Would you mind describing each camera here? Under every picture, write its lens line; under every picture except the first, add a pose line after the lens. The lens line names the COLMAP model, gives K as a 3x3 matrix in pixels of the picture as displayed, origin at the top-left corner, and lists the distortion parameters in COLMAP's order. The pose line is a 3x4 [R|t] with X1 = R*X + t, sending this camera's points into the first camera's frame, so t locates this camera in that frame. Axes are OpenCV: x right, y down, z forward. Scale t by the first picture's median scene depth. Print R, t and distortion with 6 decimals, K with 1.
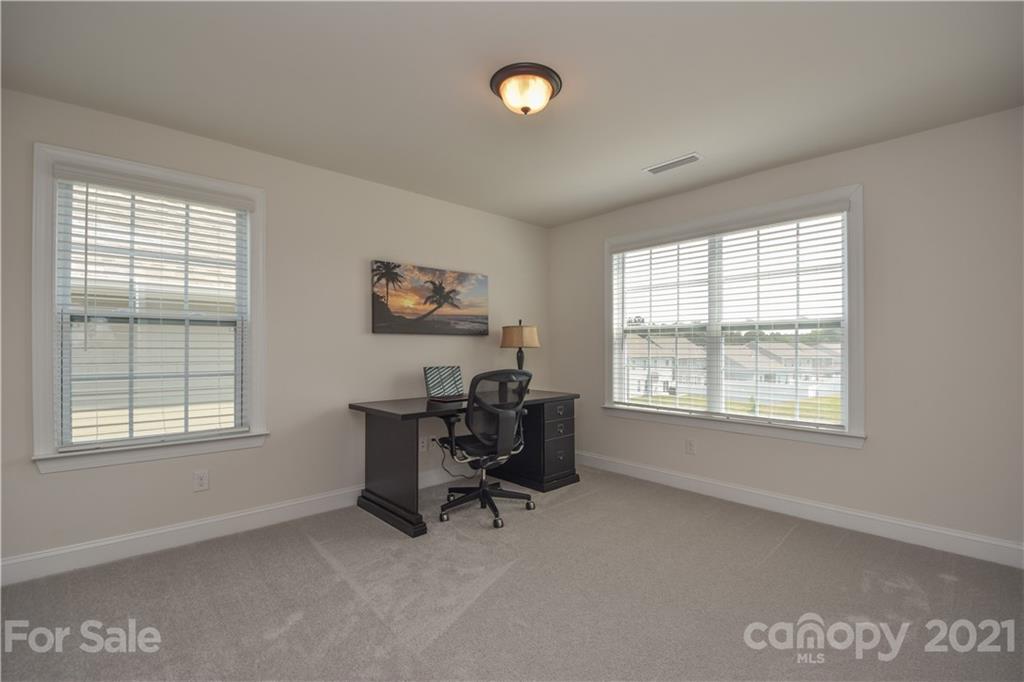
lens RADIAL K [[453.5, 0, 517.2], [0, 453.5, 343.6], [0, 0, 1]] dist [-0.001472, -0.001171]
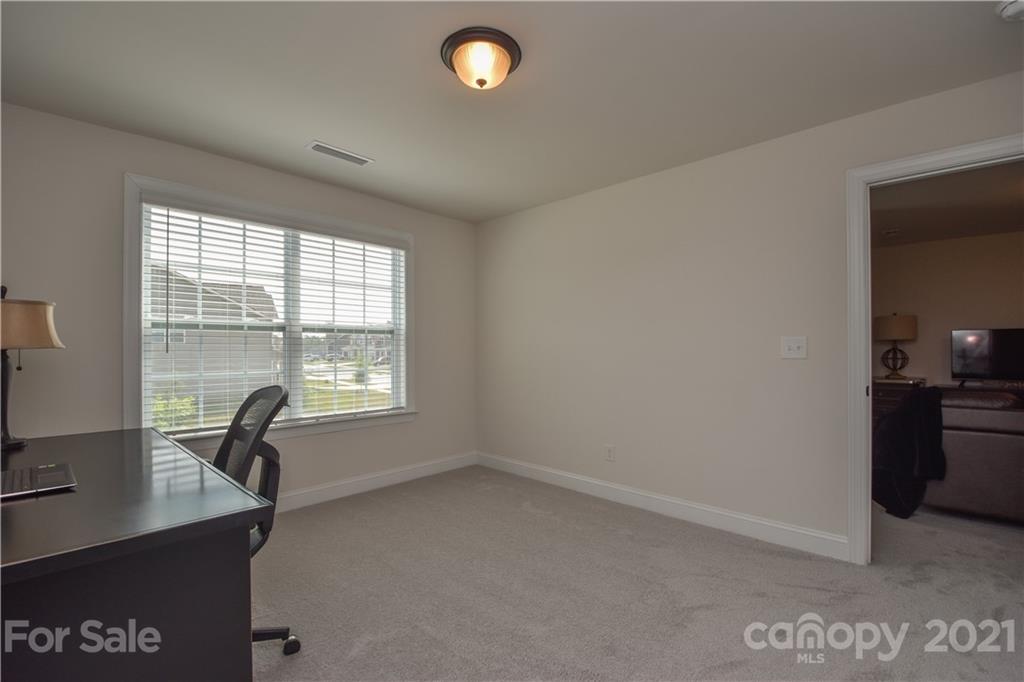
lens RADIAL K [[453.5, 0, 517.2], [0, 453.5, 346.6], [0, 0, 1]] dist [-0.001472, -0.001171]
pose [[-0.069056, 0.006848, 0.997589, -0.563358], [-0.009707, 0.999924, -0.007536, 0.005700], [-0.997566, -0.010204, -0.068984, 0.637966]]
